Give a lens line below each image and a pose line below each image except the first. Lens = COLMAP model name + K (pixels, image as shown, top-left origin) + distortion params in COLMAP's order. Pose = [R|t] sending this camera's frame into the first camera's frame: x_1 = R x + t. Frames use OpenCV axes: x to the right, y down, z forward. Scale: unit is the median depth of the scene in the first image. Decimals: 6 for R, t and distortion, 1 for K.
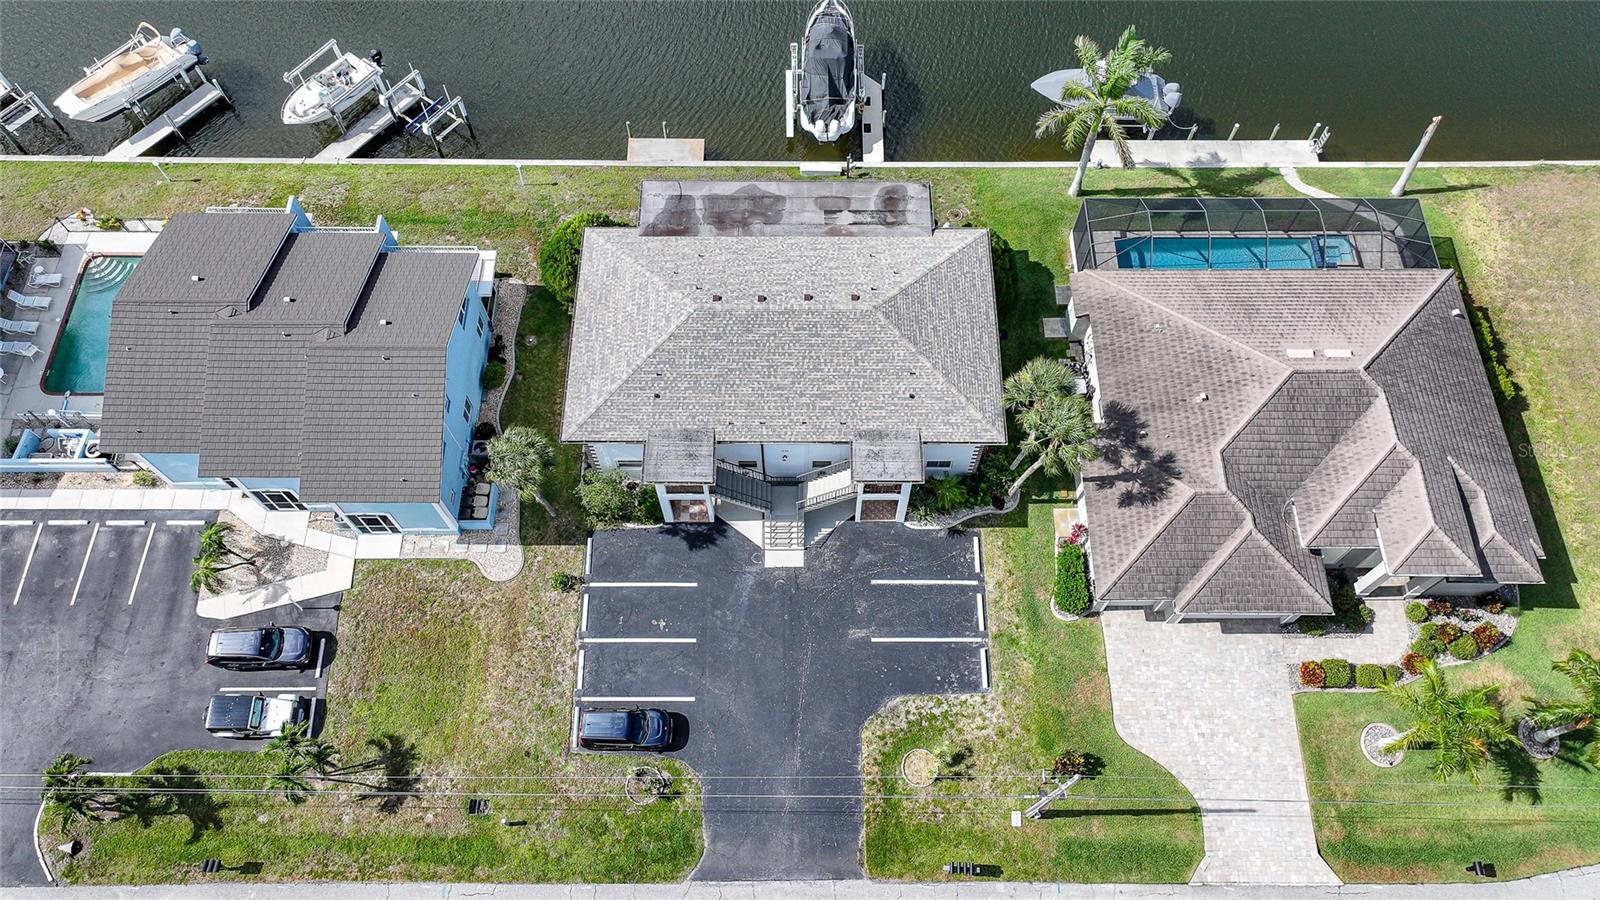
lens RADIAL K [[1121.4, 0, 805.2], [0, 1121.4, 431.7], [0, 0, 1]] dist [0.001424, 0.010817]
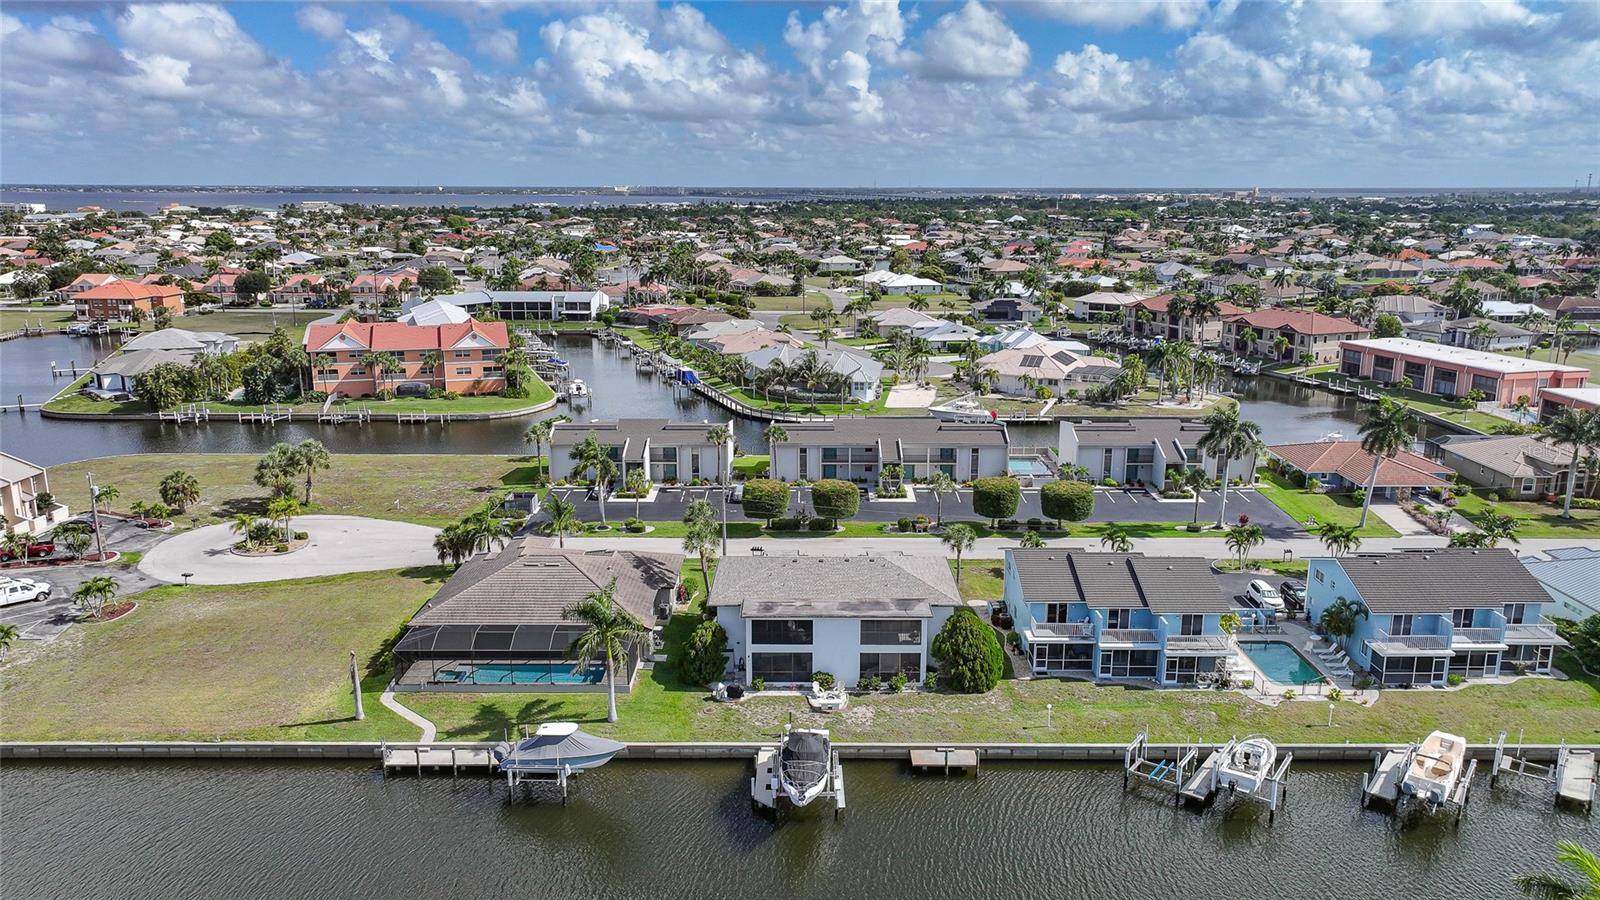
lens RADIAL K [[1121.4, 0, 803.1], [0, 1121.4, 455.4], [0, 0, 1]] dist [0.001424, 0.010817]
pose [[-0.999964, -0.005636, 0.006340, 0.021381], [0.004836, 0.235373, 0.971893, -1.869236], [-0.006970, 0.971889, -0.235337, 1.245310]]
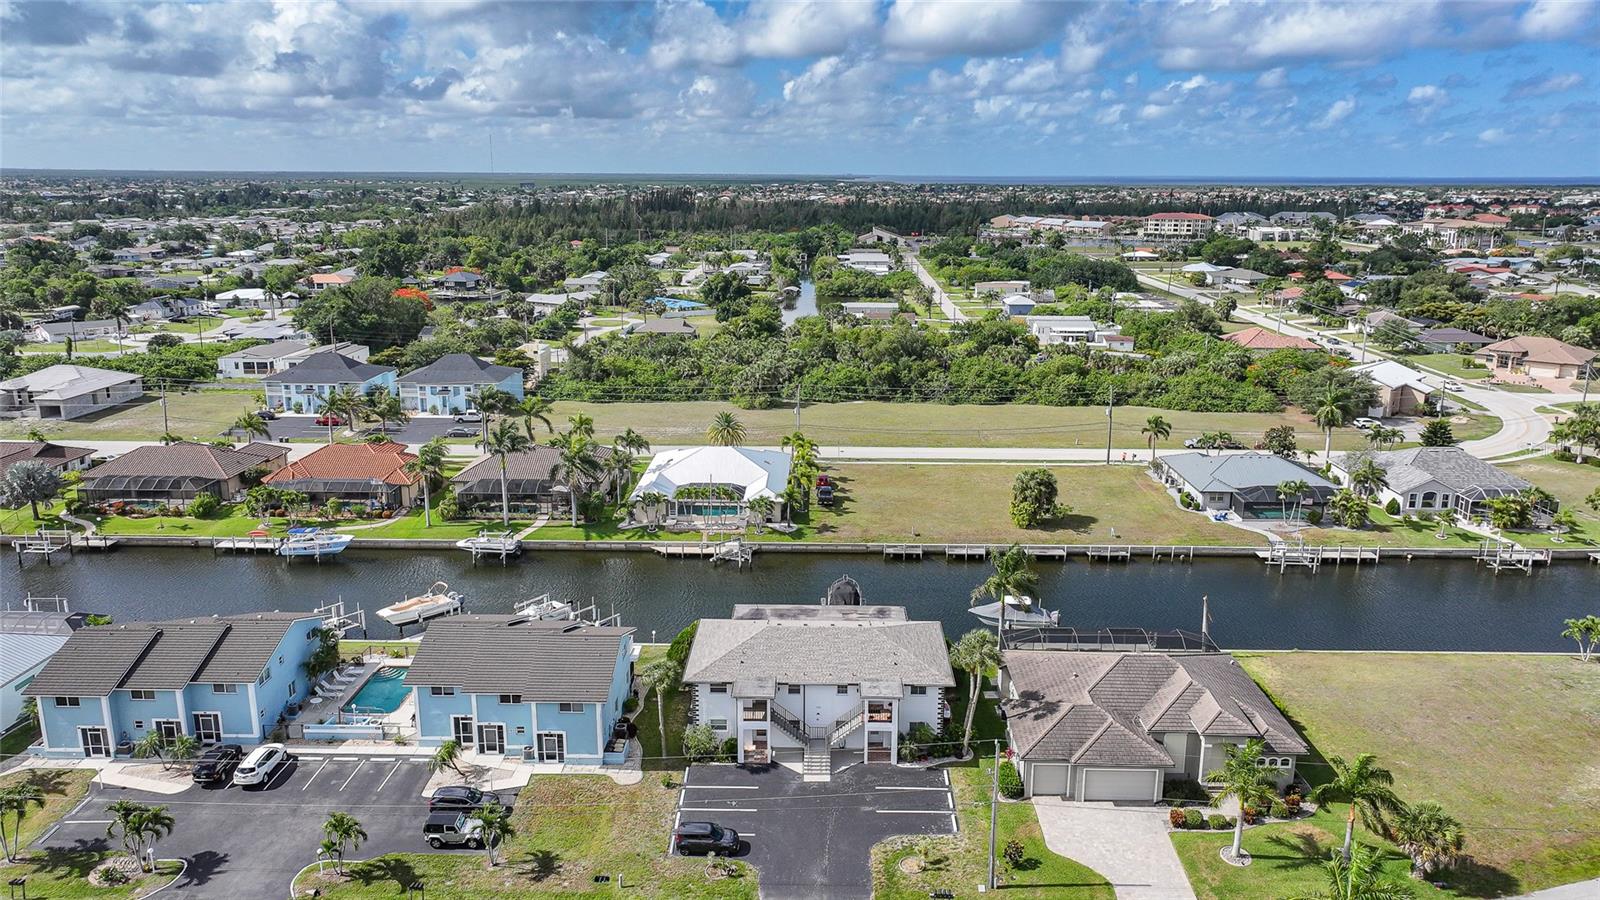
lens RADIAL K [[1121.4, 0, 806.6], [0, 1121.4, 452.5], [0, 0, 1]] dist [0.001424, 0.010817]
pose [[0.999816, 0.004040, -0.018728, -0.006639], [-0.016782, 0.656194, -0.754406, 0.987232], [0.009241, 0.754582, 0.656141, -0.315961]]
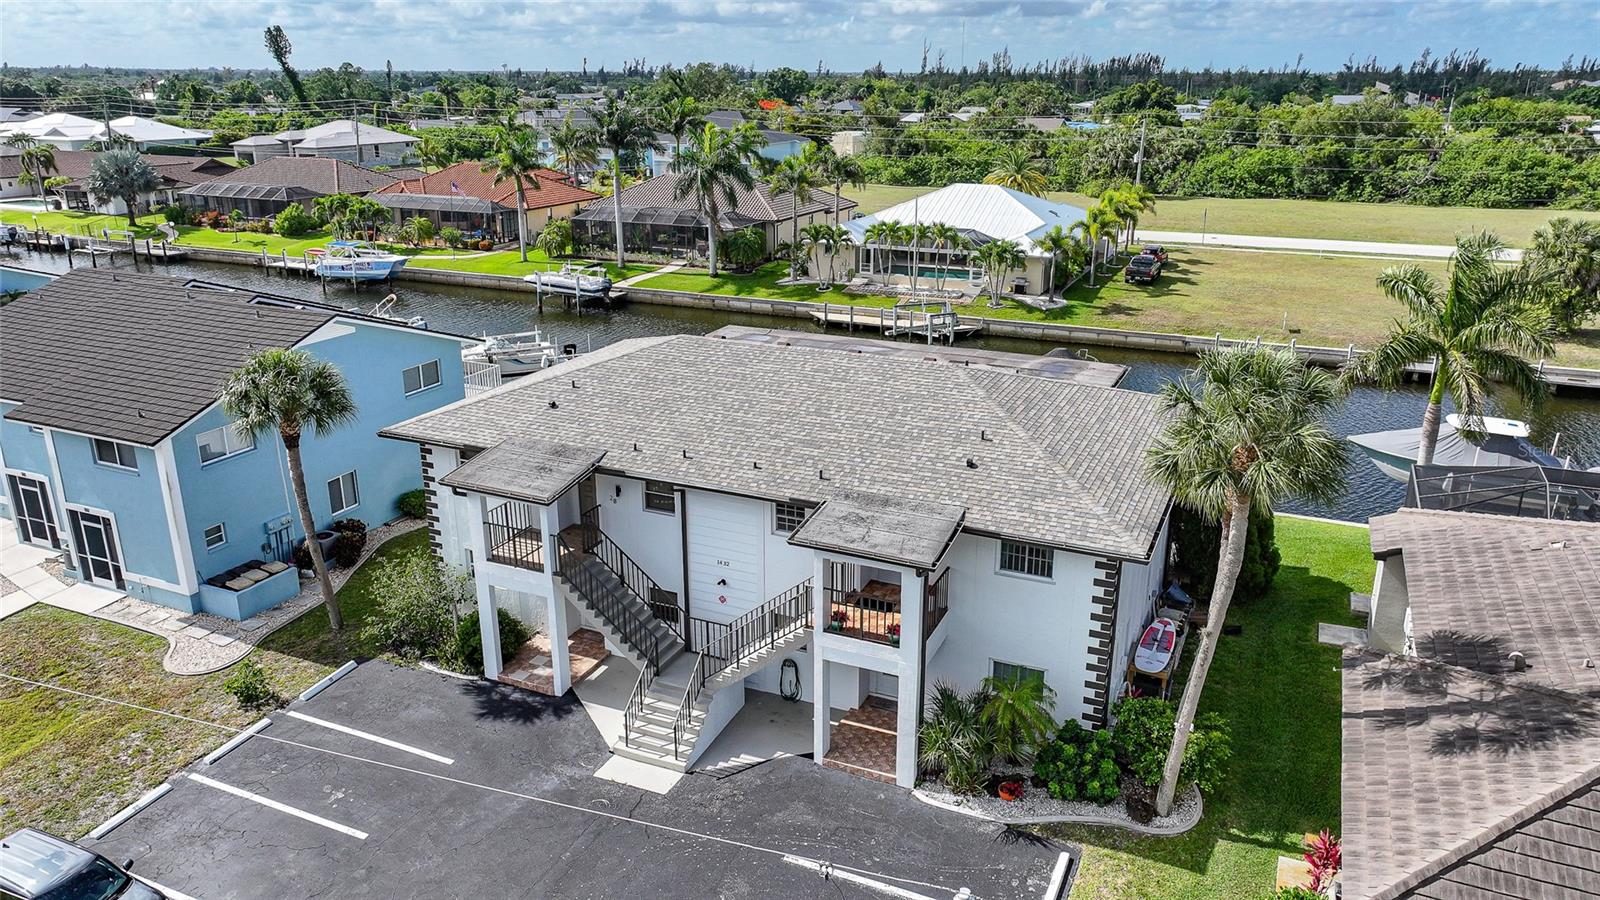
lens RADIAL K [[1121.4, 0, 806.6], [0, 1121.4, 444.3], [0, 0, 1]] dist [0.001424, 0.010817]
pose [[0.910539, 0.125211, -0.394006, 0.218057], [-0.366420, 0.685761, -0.628862, 0.296040], [0.191454, 0.716975, 0.670292, 0.624660]]
